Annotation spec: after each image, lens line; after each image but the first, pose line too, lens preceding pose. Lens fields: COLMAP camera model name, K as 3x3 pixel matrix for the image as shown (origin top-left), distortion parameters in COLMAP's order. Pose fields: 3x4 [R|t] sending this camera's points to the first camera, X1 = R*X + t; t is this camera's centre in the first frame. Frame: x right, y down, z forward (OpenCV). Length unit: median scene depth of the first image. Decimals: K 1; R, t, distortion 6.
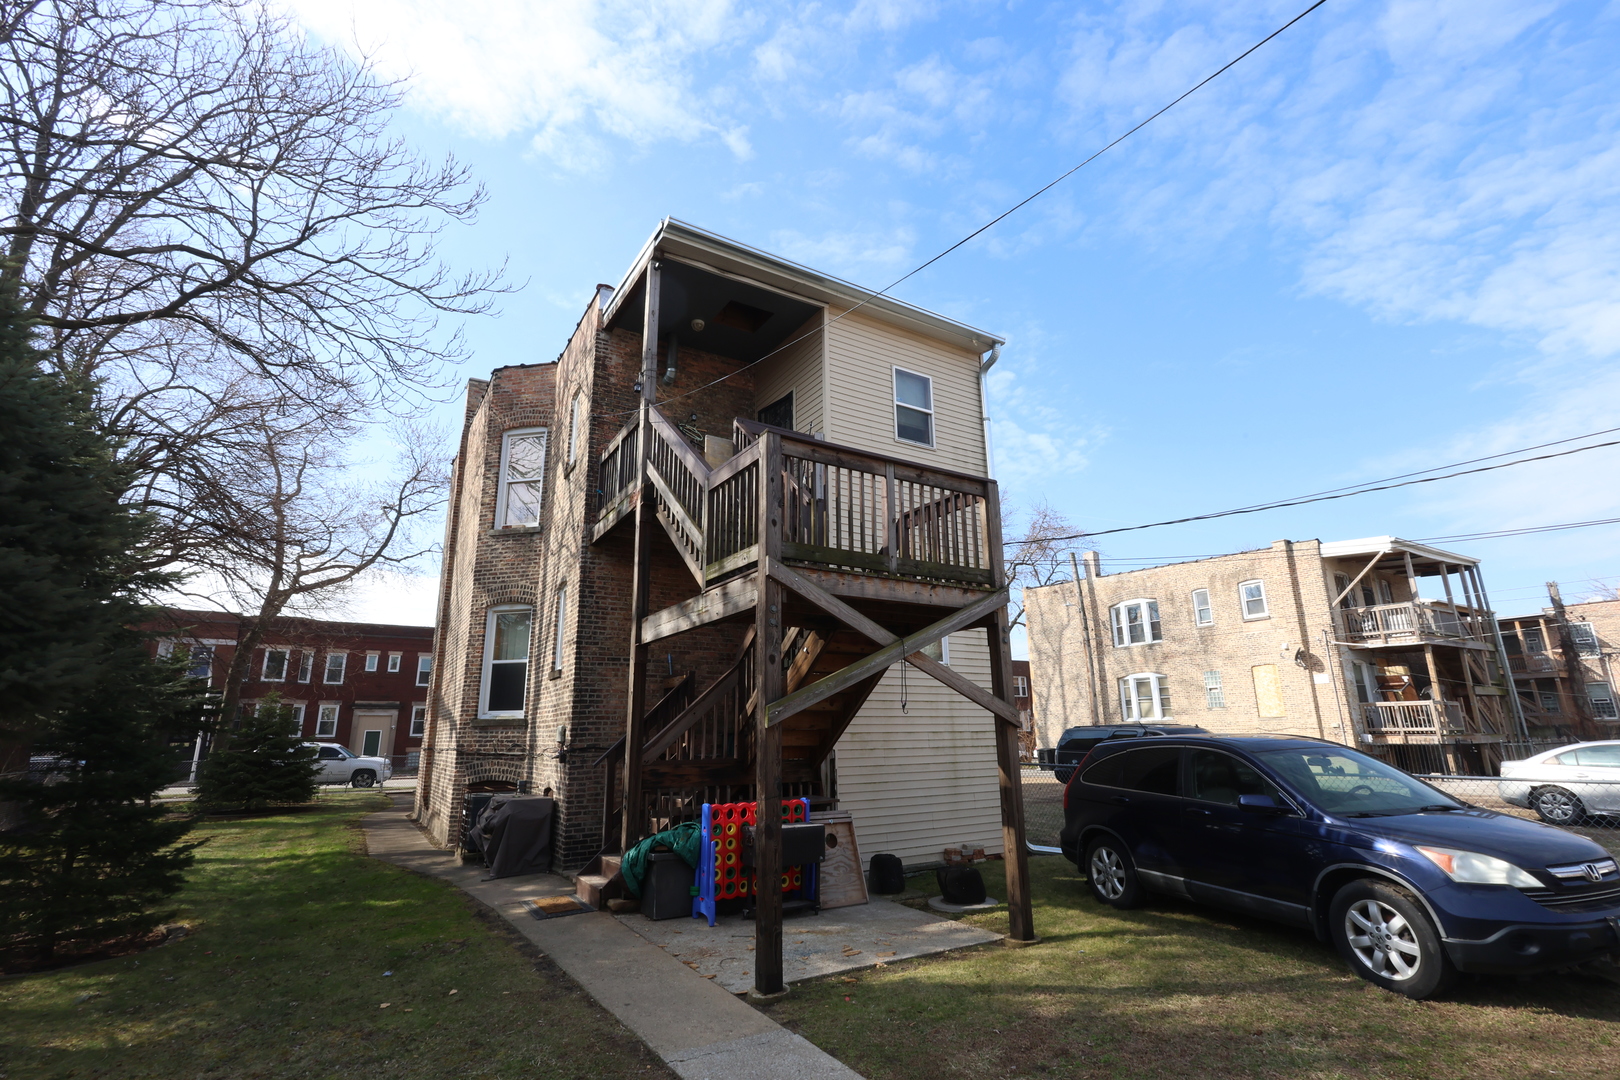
lens RADIAL K [[757.7, 0, 821.8], [0, 757.7, 556.5], [0, 0, 1]] dist [-0.024982, 0.000546]
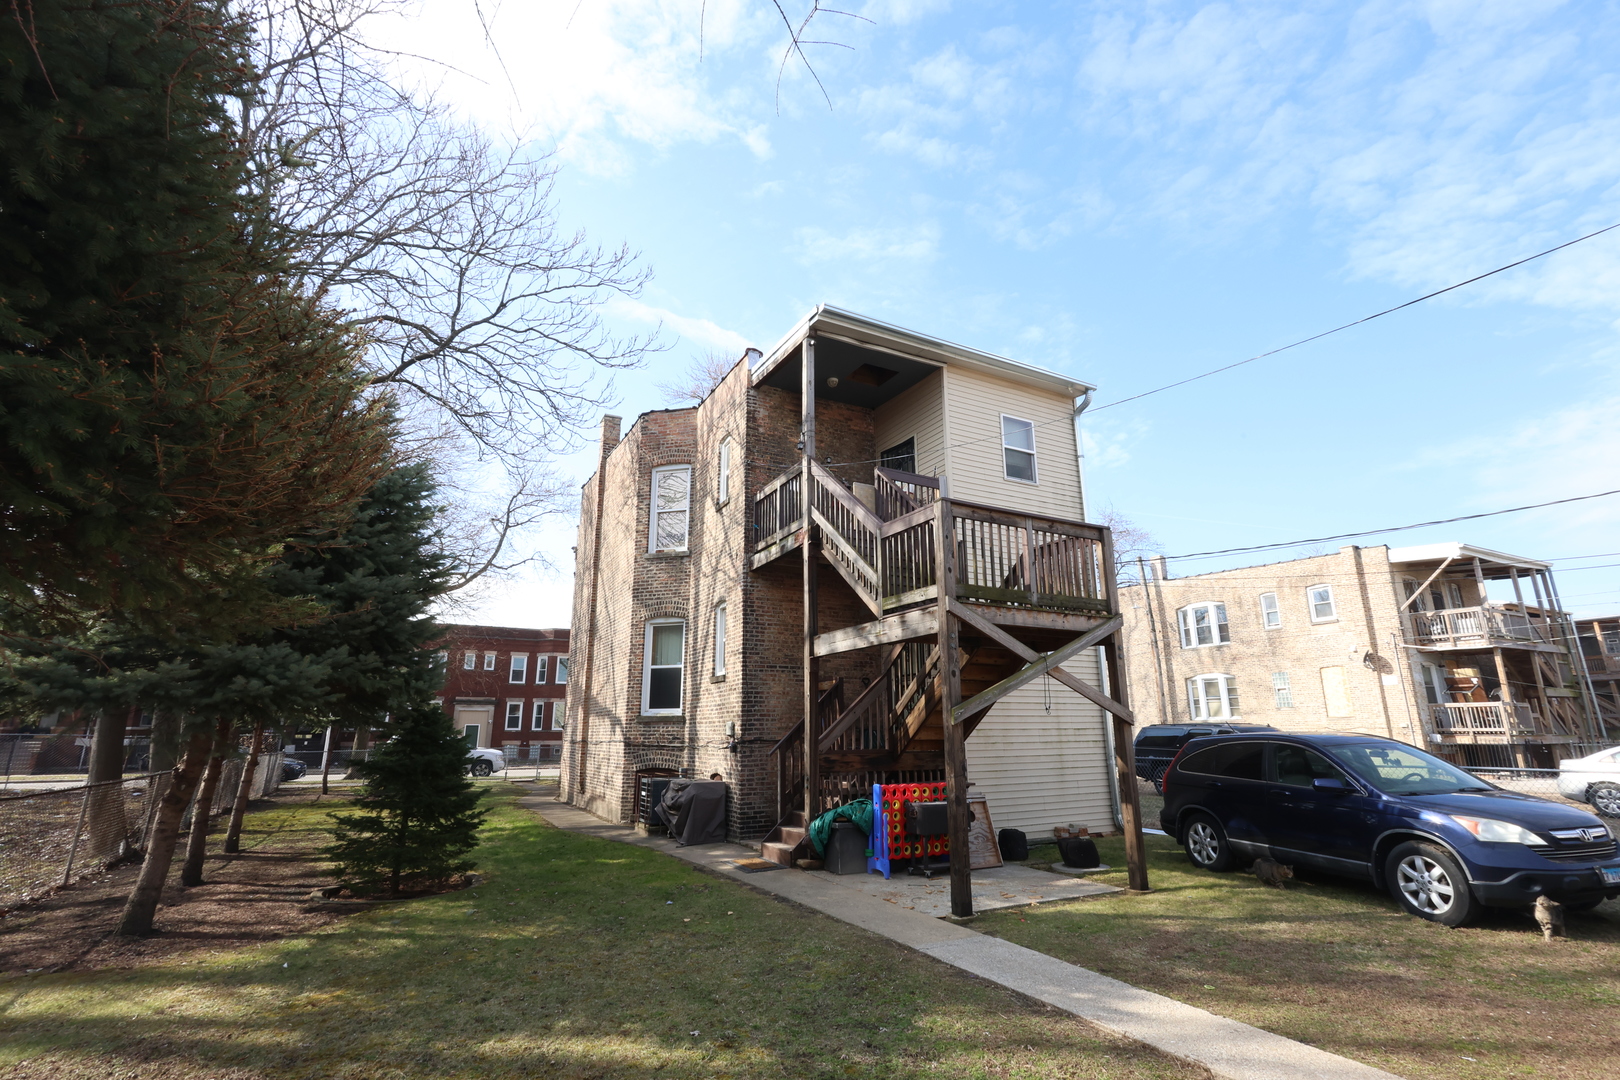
lens RADIAL K [[757.7, 0, 821.8], [0, 757.7, 556.5], [0, 0, 1]] dist [-0.024982, 0.000546]
pose [[0.997826, -0.006964, -0.065540, -0.127233], [0.007248, 0.999965, 0.004093, -0.047959], [0.065509, -0.004559, 0.997842, -0.213842]]
